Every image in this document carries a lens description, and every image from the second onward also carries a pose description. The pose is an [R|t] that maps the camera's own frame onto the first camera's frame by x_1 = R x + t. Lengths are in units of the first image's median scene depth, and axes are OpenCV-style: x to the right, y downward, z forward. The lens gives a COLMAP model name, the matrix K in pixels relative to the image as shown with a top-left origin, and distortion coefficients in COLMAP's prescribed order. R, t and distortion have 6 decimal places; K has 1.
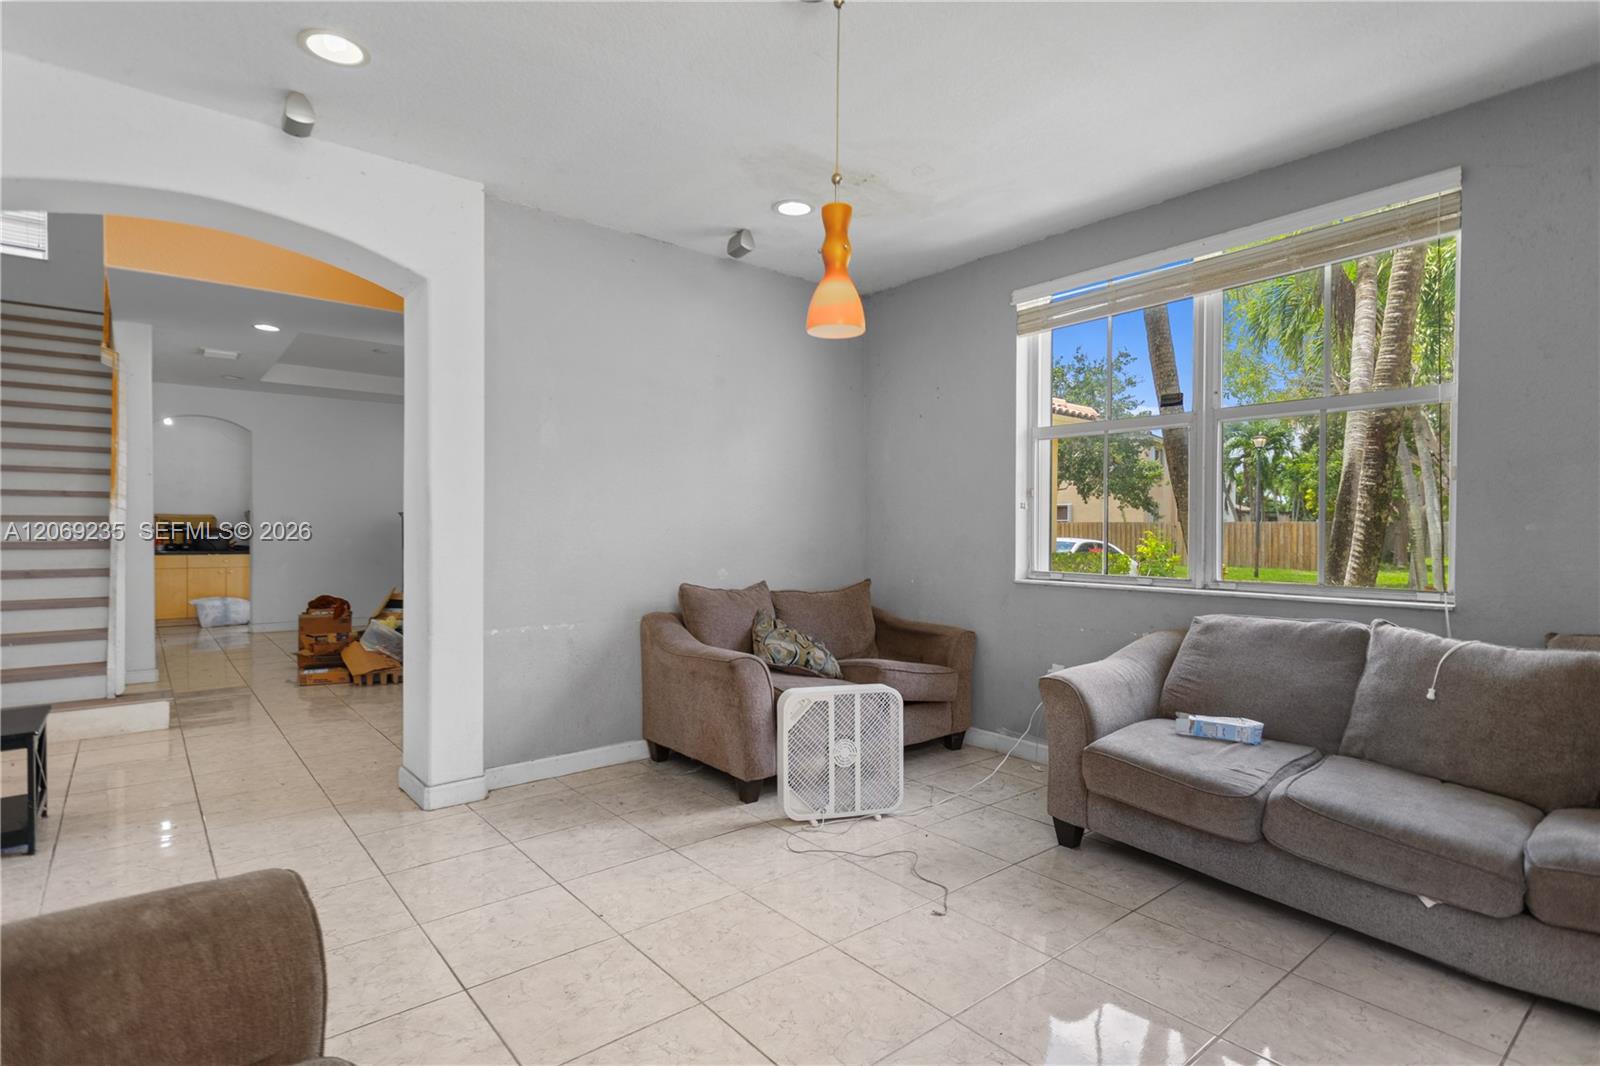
lens RADIAL K [[772.1, 0, 797.7], [0, 772.1, 541.8], [0, 0, 1]] dist [0.001900, 0.000485]
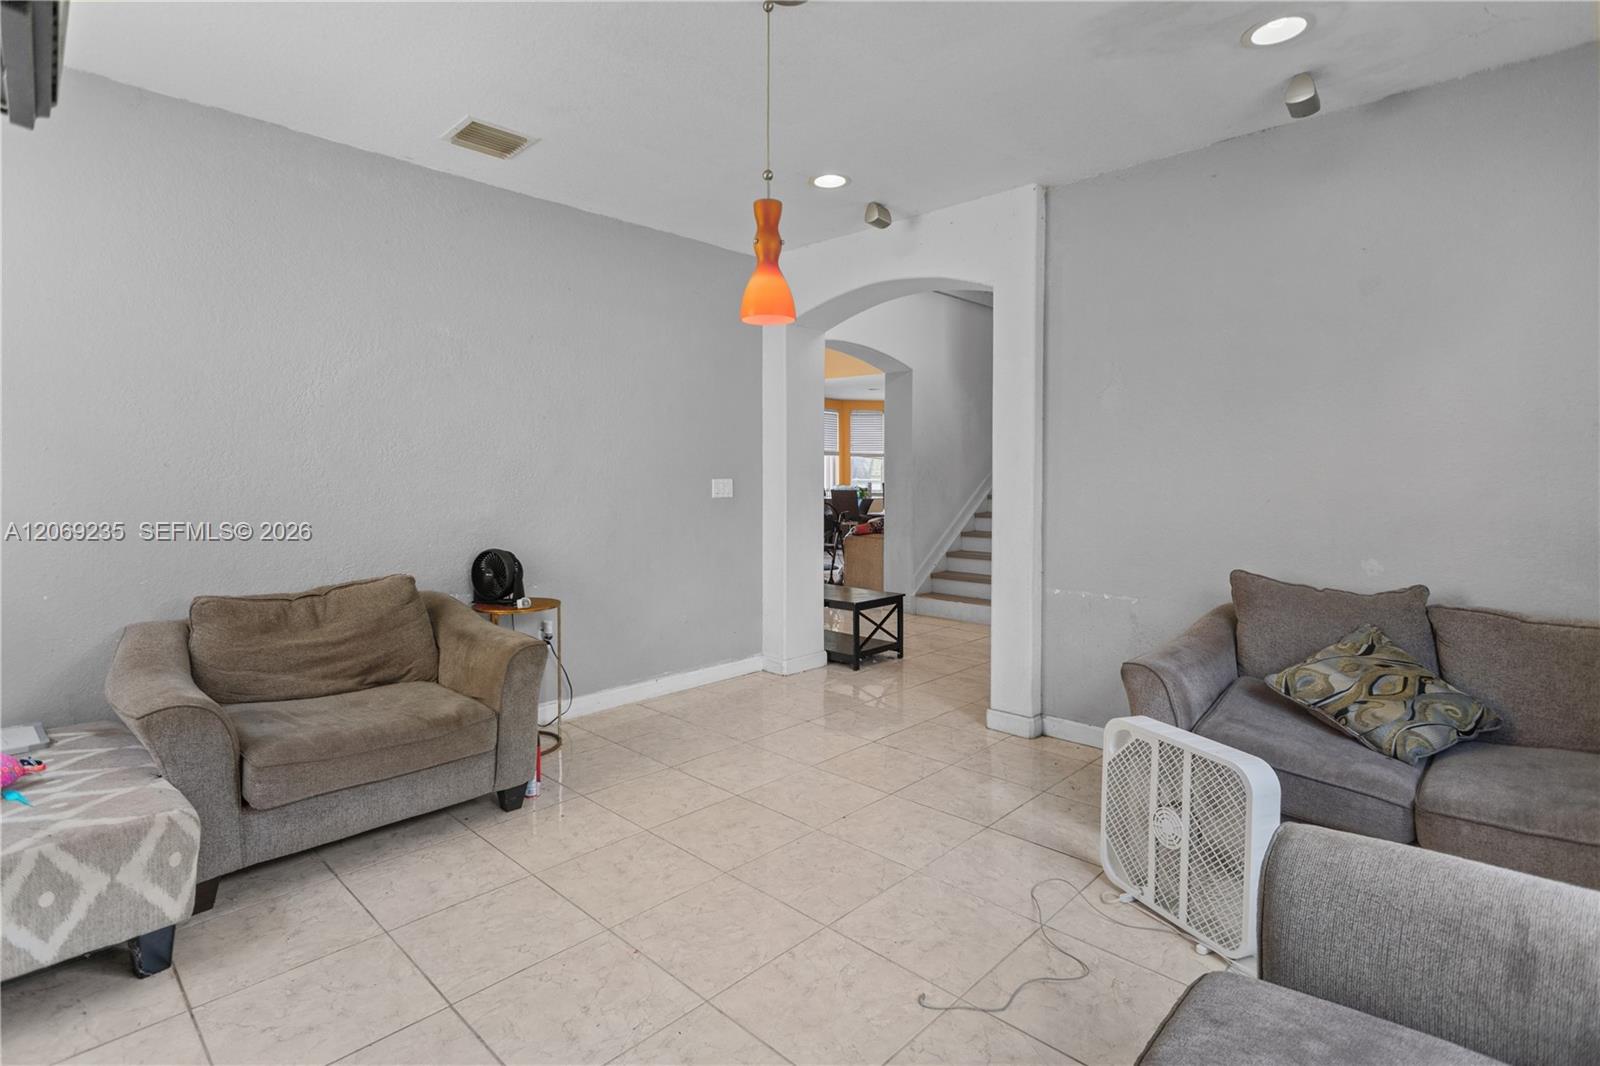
lens RADIAL K [[804.3, 0, 857.4], [0, 804.3, 512.0], [0, 0, 1]] dist [-0.002539, -0.000241]
pose [[0.130513, 0.036941, -0.990758, 0.741043], [-0.008438, 0.999311, 0.036149, -0.036529], [0.991411, 0.003642, 0.130735, 0.631095]]
